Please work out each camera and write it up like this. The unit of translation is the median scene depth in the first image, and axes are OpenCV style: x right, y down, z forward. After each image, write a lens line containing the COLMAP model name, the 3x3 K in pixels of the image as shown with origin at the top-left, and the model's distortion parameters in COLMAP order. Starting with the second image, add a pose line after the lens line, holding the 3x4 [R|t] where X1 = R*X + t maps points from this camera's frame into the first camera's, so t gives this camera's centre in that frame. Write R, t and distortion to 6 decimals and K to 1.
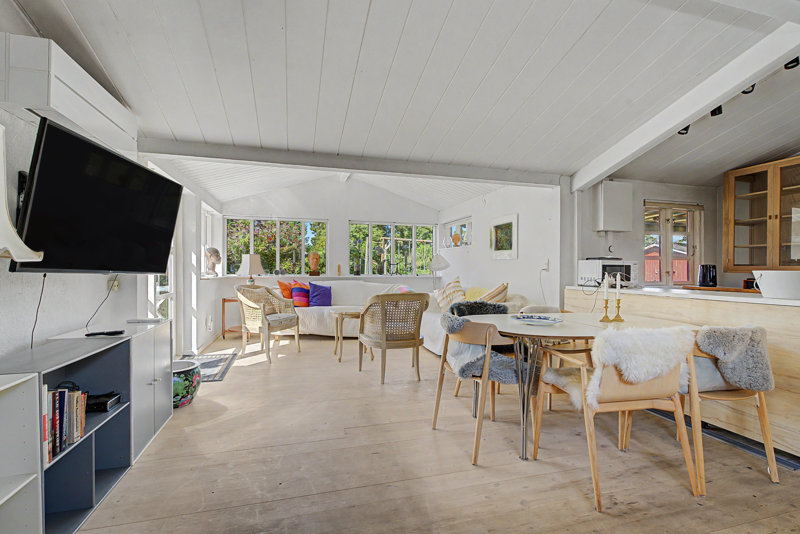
lens RADIAL K [[361.9, 0, 397.0], [0, 361.9, 268.1], [0, 0, 1]] dist [-0.000083, 0.000256]
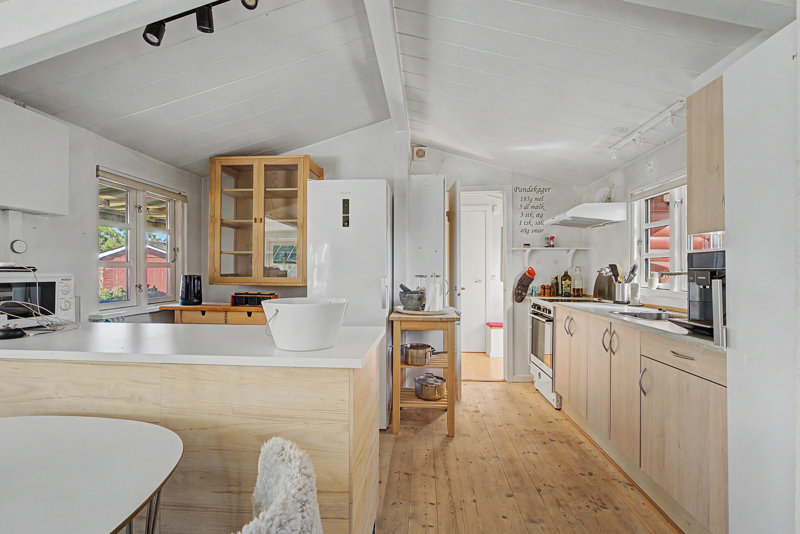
lens RADIAL K [[361.9, 0, 399.6], [0, 361.9, 266.6], [0, 0, 1]] dist [-0.000083, 0.000256]
pose [[0.330068, 0.003268, 0.943952, 0.304944], [-0.001725, 0.999994, -0.002859, -0.025841], [-0.943956, -0.000684, 0.330071, 0.359783]]
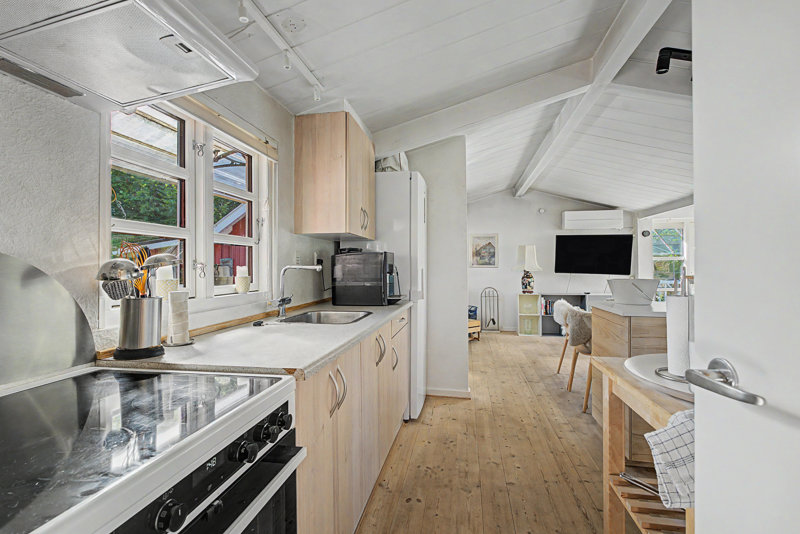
lens RADIAL K [[361.9, 0, 397.3], [0, 361.9, 265.3], [0, 0, 1]] dist [-0.000083, 0.000256]
pose [[-0.442658, -0.004471, -0.896679, 1.441969], [0.003212, 0.999973, -0.006571, -0.016649], [0.896685, -0.005789, -0.442632, 0.474267]]
